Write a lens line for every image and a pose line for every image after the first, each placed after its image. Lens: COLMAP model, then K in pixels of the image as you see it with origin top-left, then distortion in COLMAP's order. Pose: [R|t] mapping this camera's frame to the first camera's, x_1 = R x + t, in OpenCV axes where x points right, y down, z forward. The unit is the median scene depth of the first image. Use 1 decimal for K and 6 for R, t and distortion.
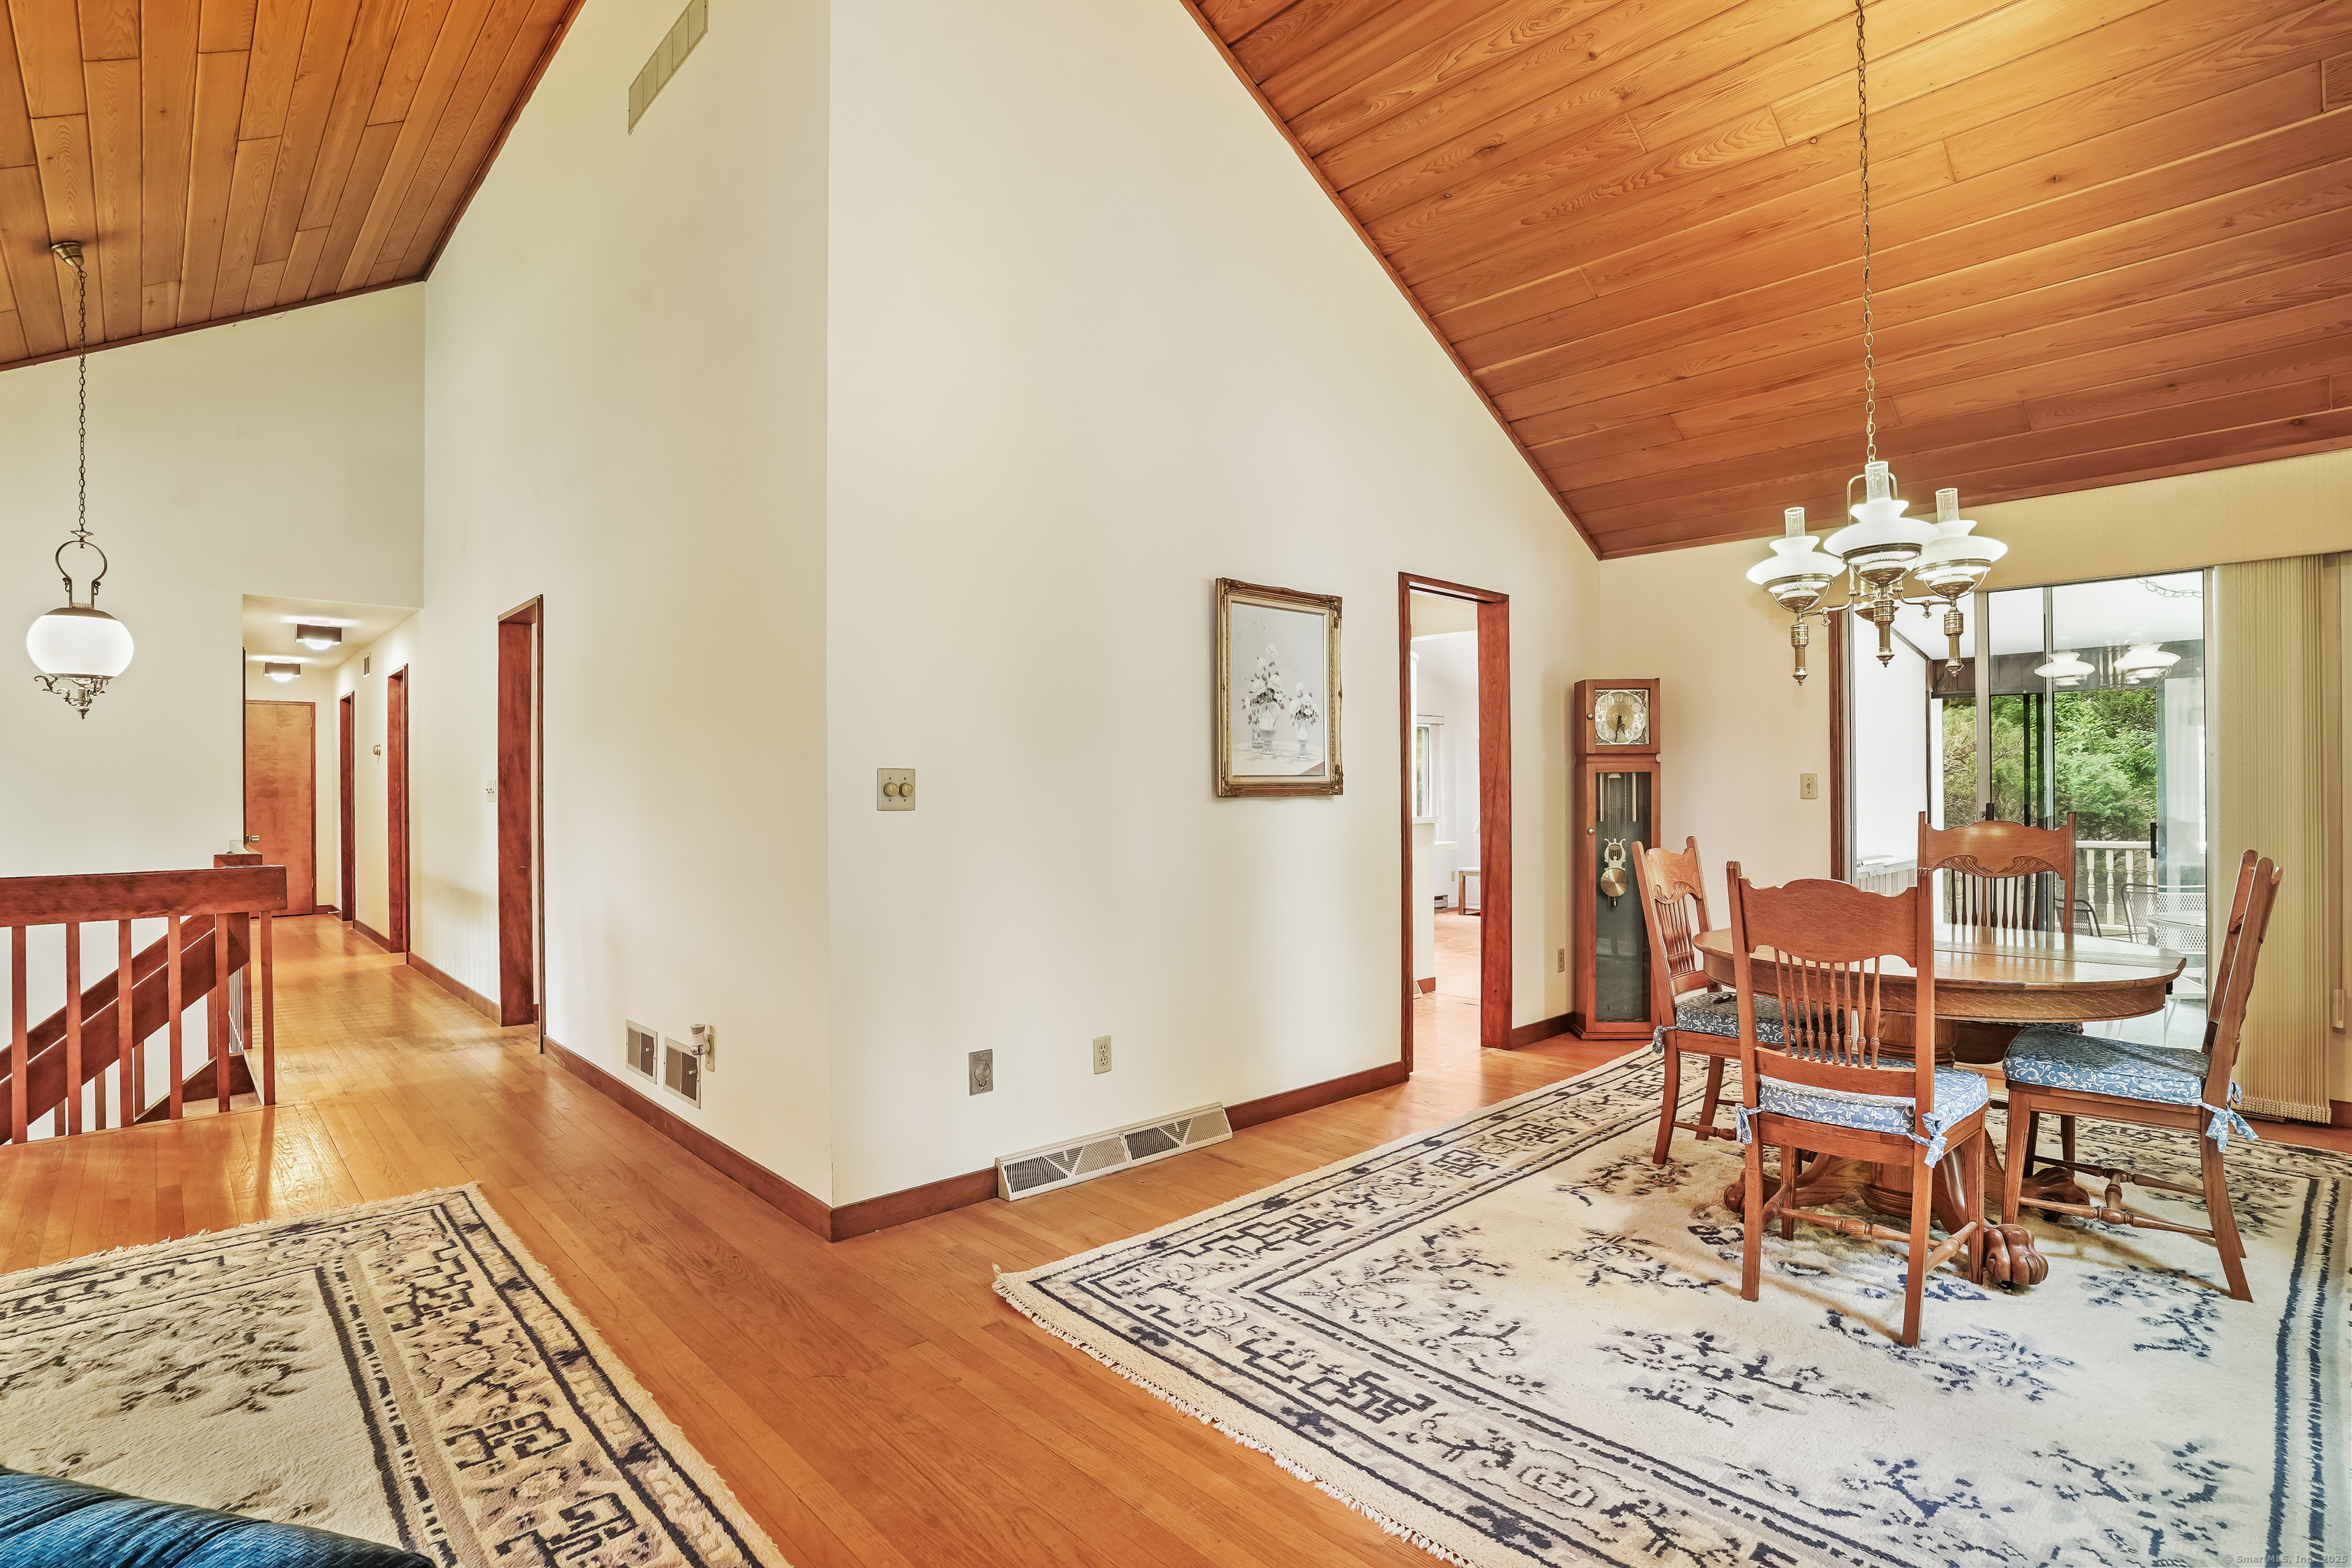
lens RADIAL K [[1155.0, 0, 1177.2], [0, 1155.0, 784.3], [0, 0, 1]] dist [-0.073901, 0.033848]
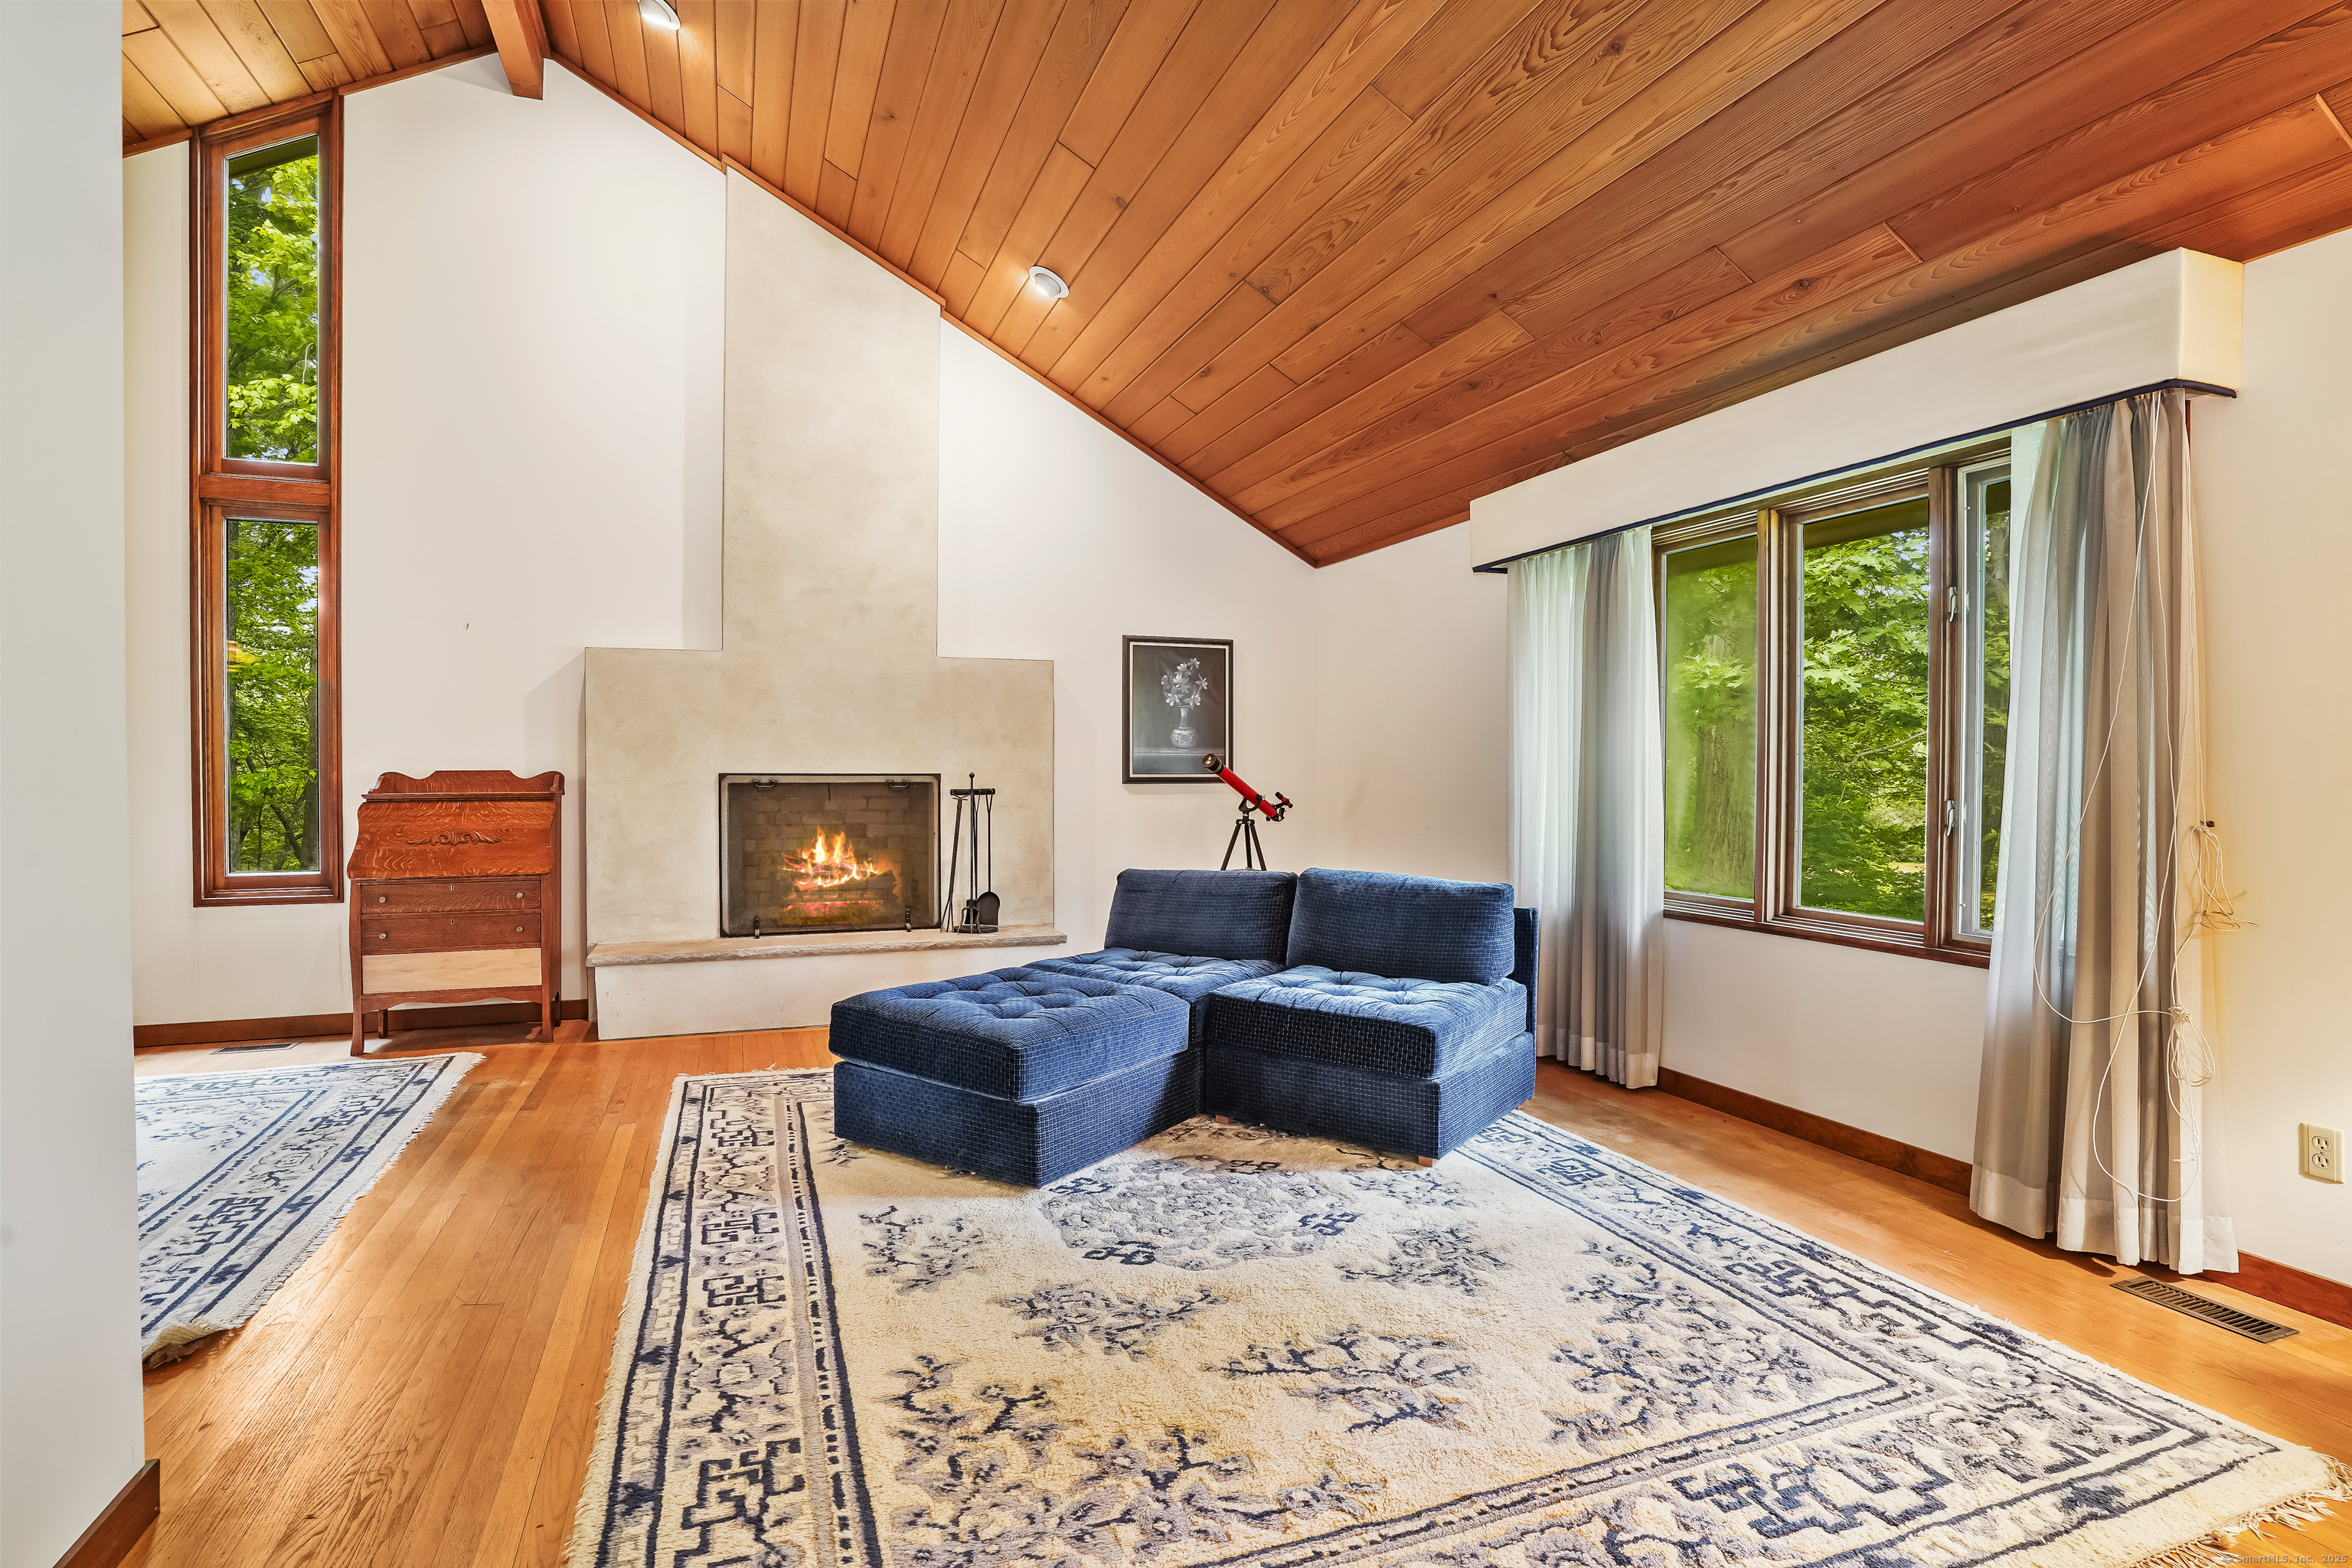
lens RADIAL K [[1155.0, 0, 1177.2], [0, 1155.0, 784.3], [0, 0, 1]] dist [-0.073901, 0.033848]
pose [[-0.929122, 0.002202, 0.369766, -1.207638], [0.005312, 0.999959, 0.007394, 0.019872], [-0.369734, 0.008835, -0.929096, 1.584160]]
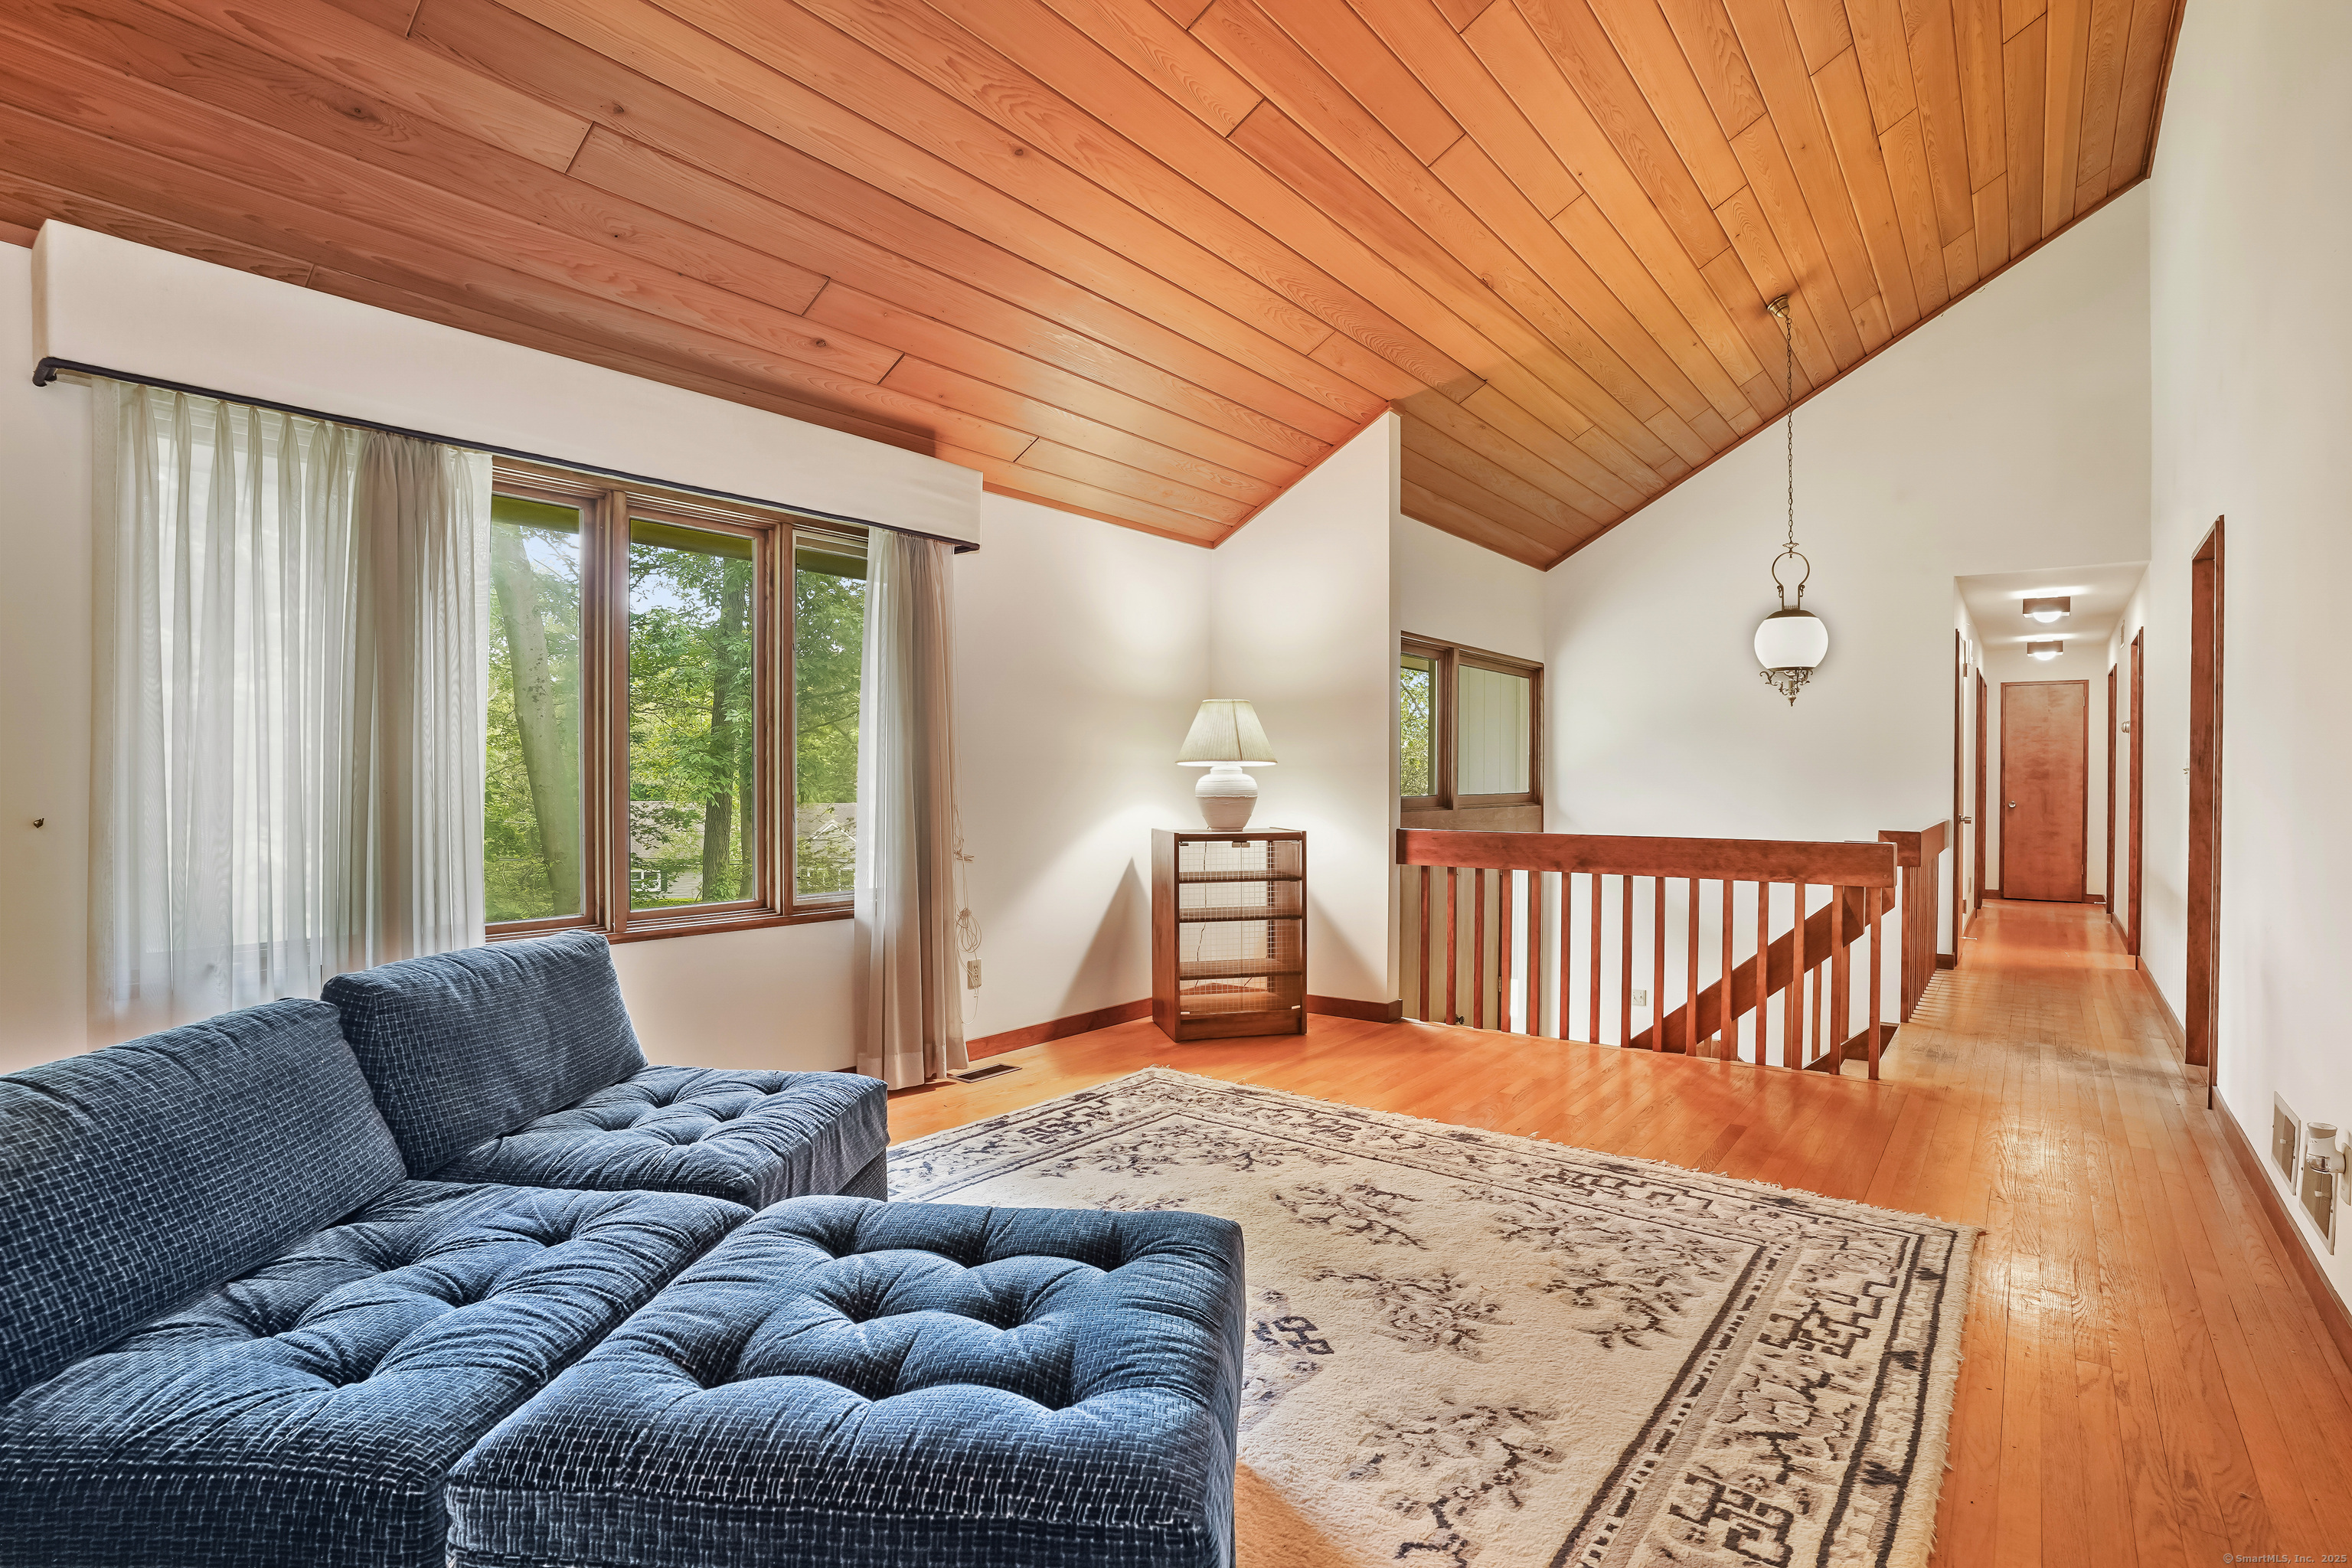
lens RADIAL K [[1155.0, 0, 1177.2], [0, 1155.0, 784.3], [0, 0, 1]] dist [-0.073901, 0.033848]
pose [[0.169351, 0.015139, -0.985440, 0.129438], [-0.001788, 0.999885, 0.015054, 0.010986], [0.985554, -0.000788, 0.169359, 0.348545]]
